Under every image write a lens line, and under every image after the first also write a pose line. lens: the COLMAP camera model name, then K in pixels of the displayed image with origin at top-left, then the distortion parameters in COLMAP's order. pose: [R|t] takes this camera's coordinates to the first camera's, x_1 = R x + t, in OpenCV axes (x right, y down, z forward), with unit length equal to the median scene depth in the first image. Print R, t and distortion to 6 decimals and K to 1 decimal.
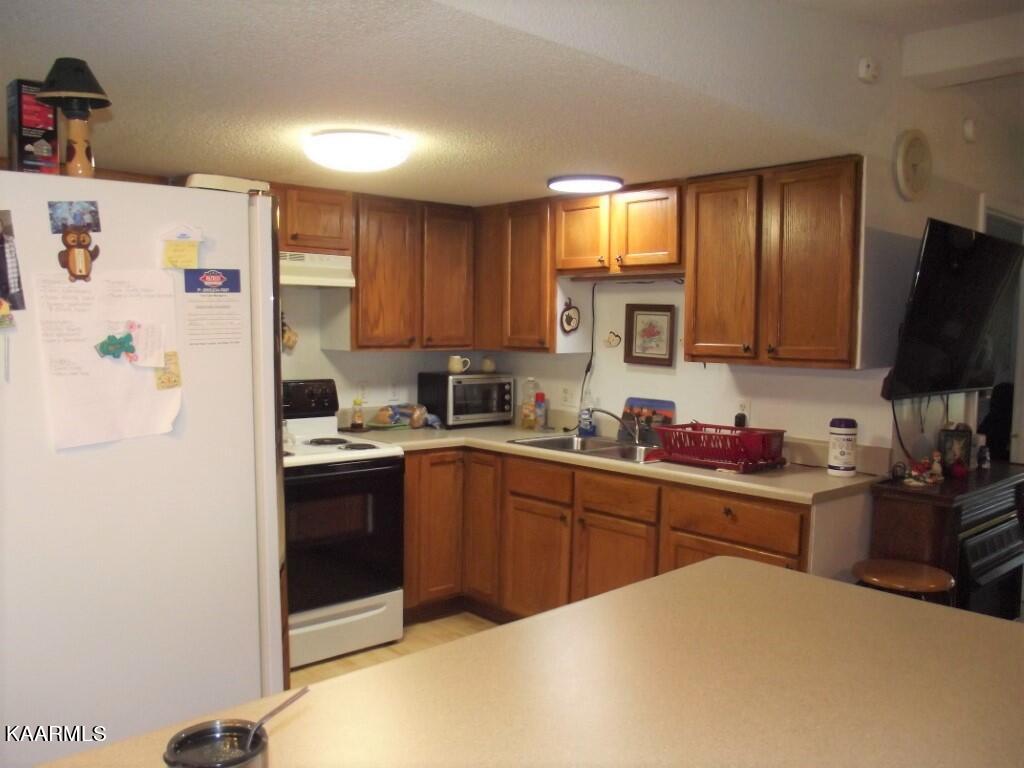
lens RADIAL K [[848.9, 0, 511.2], [0, 848.9, 392.3], [0, 0, 1]] dist [-0.058375, 0.020076]
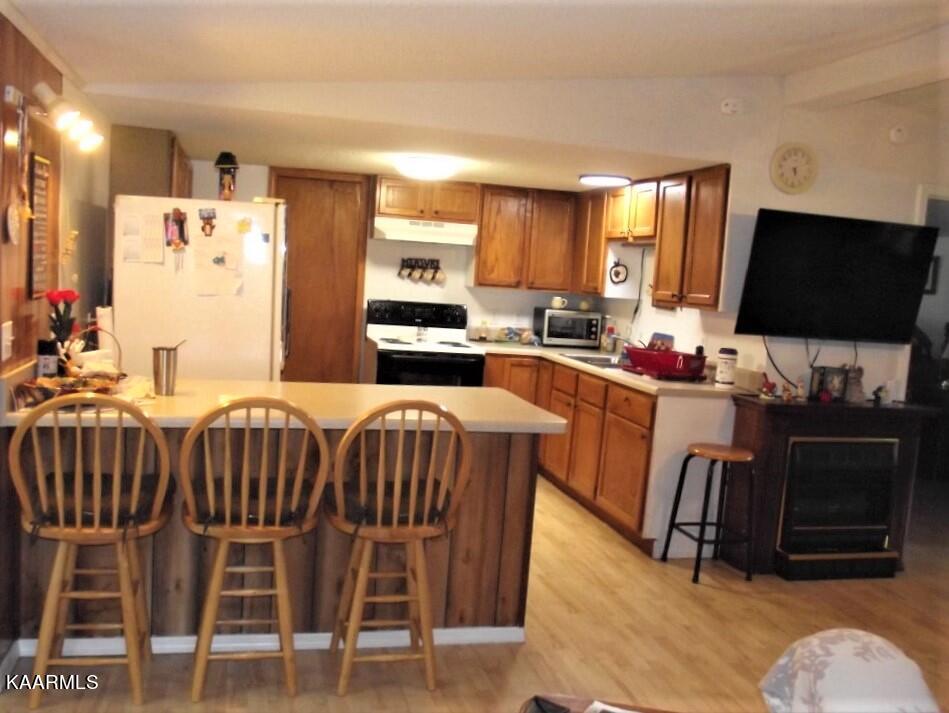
lens RADIAL K [[856.1, 0, 469.6], [0, 856.1, 362.9], [0, 0, 1]] dist [-0.052498, 0.017258]
pose [[0.881067, 0.095331, -0.463286, 0.580294], [-0.091129, 0.995341, 0.031506, 0.043244], [0.464130, 0.014460, 0.885649, -0.403756]]
